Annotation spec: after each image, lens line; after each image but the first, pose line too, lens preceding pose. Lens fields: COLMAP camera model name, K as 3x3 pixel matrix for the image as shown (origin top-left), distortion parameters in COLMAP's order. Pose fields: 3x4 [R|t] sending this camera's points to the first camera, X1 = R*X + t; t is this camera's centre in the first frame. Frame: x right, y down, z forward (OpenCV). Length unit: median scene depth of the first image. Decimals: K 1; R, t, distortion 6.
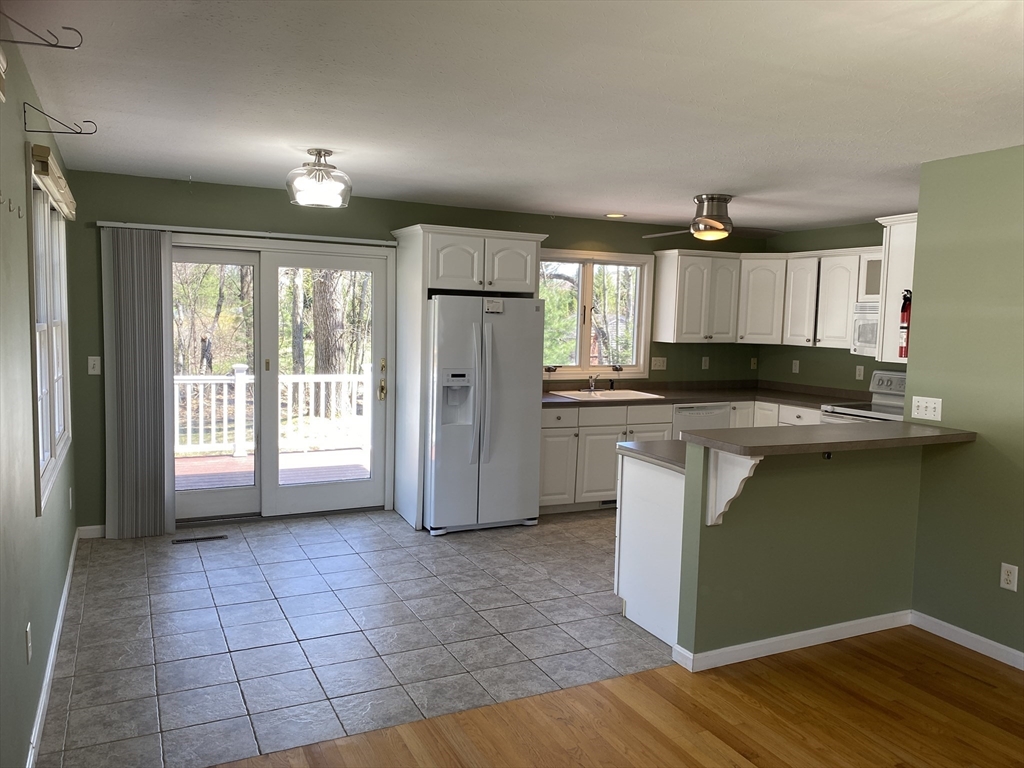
lens RADIAL K [[770.1, 0, 519.7], [0, 770.1, 376.8], [0, 0, 1]] dist [0.035596, -0.045468]
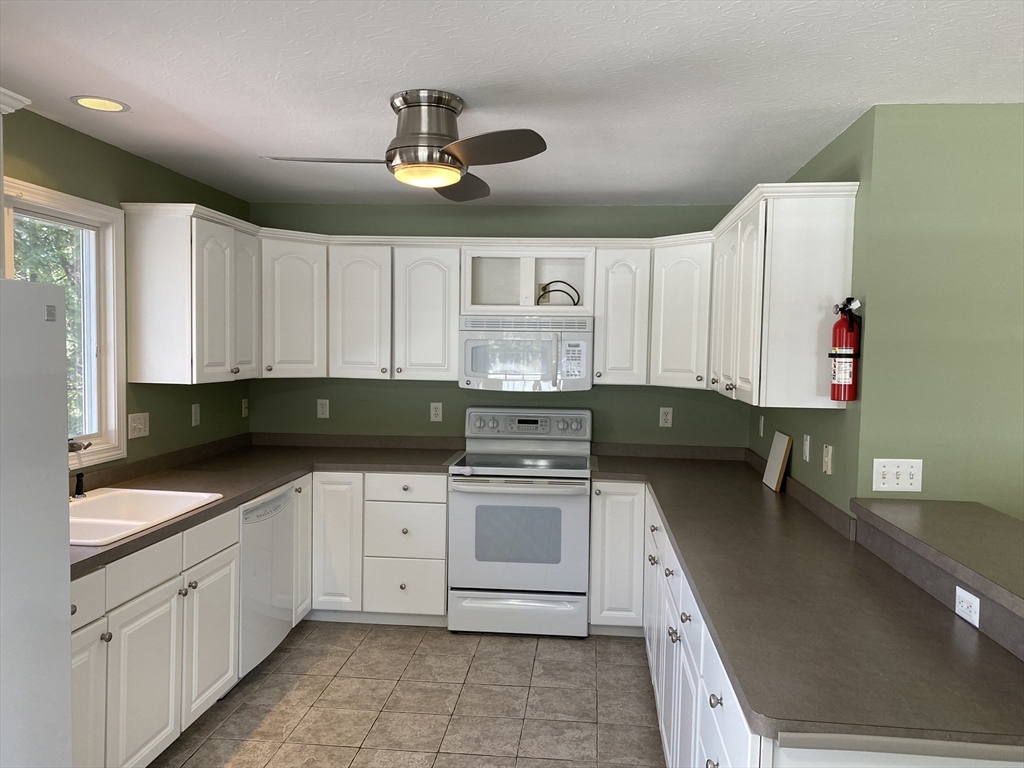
lens RADIAL K [[770.1, 0, 521.9], [0, 770.1, 392.5], [0, 0, 1]] dist [0.035596, -0.045468]
pose [[0.531004, -0.064194, 0.844934, -0.130724], [0.061630, 0.997411, 0.037046, -0.046934], [-0.845125, 0.032402, 0.533586, 0.566229]]
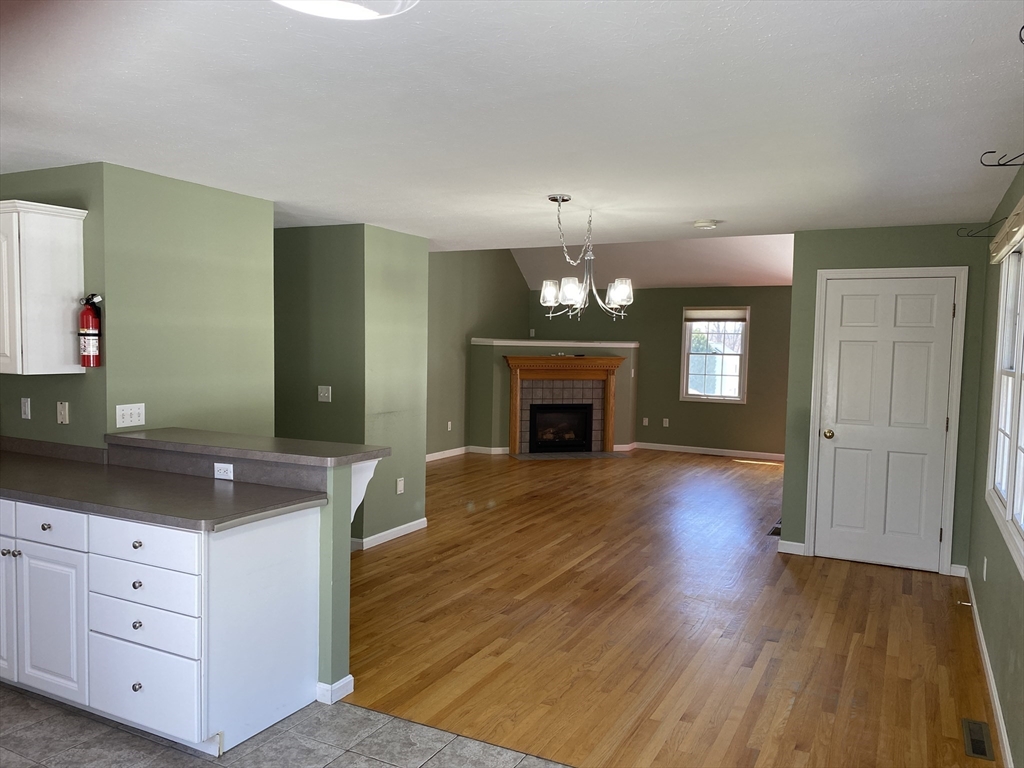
lens RADIAL K [[770.1, 0, 515.4], [0, 770.1, 396.0], [0, 0, 1]] dist [0.035596, -0.045468]
pose [[-0.587862, -0.094897, 0.803376, -0.353271], [0.027078, 0.990231, 0.136783, -0.066673], [-0.808508, 0.102164, -0.579549, 0.728257]]
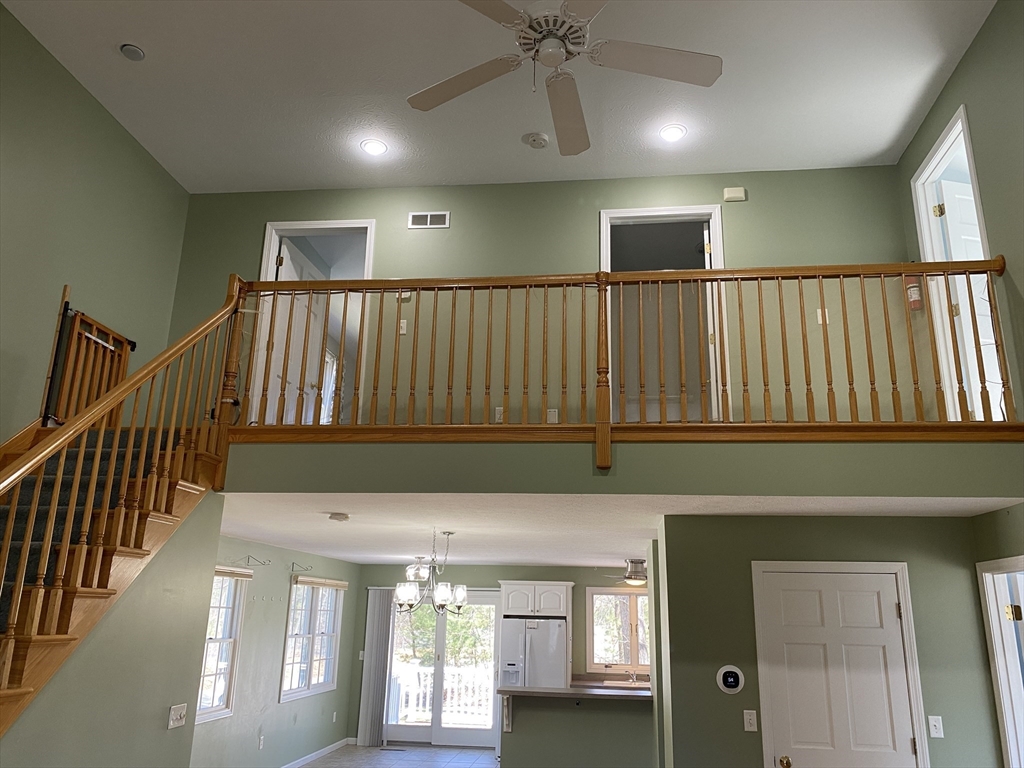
lens RADIAL K [[770.1, 0, 512.9], [0, 770.1, 387.0], [0, 0, 1]] dist [0.035596, -0.045468]
pose [[0.832631, -0.171347, -0.526655, 0.843810], [-0.039437, 0.930179, -0.364982, 0.046306], [0.552422, 0.324665, 0.767739, -0.519707]]
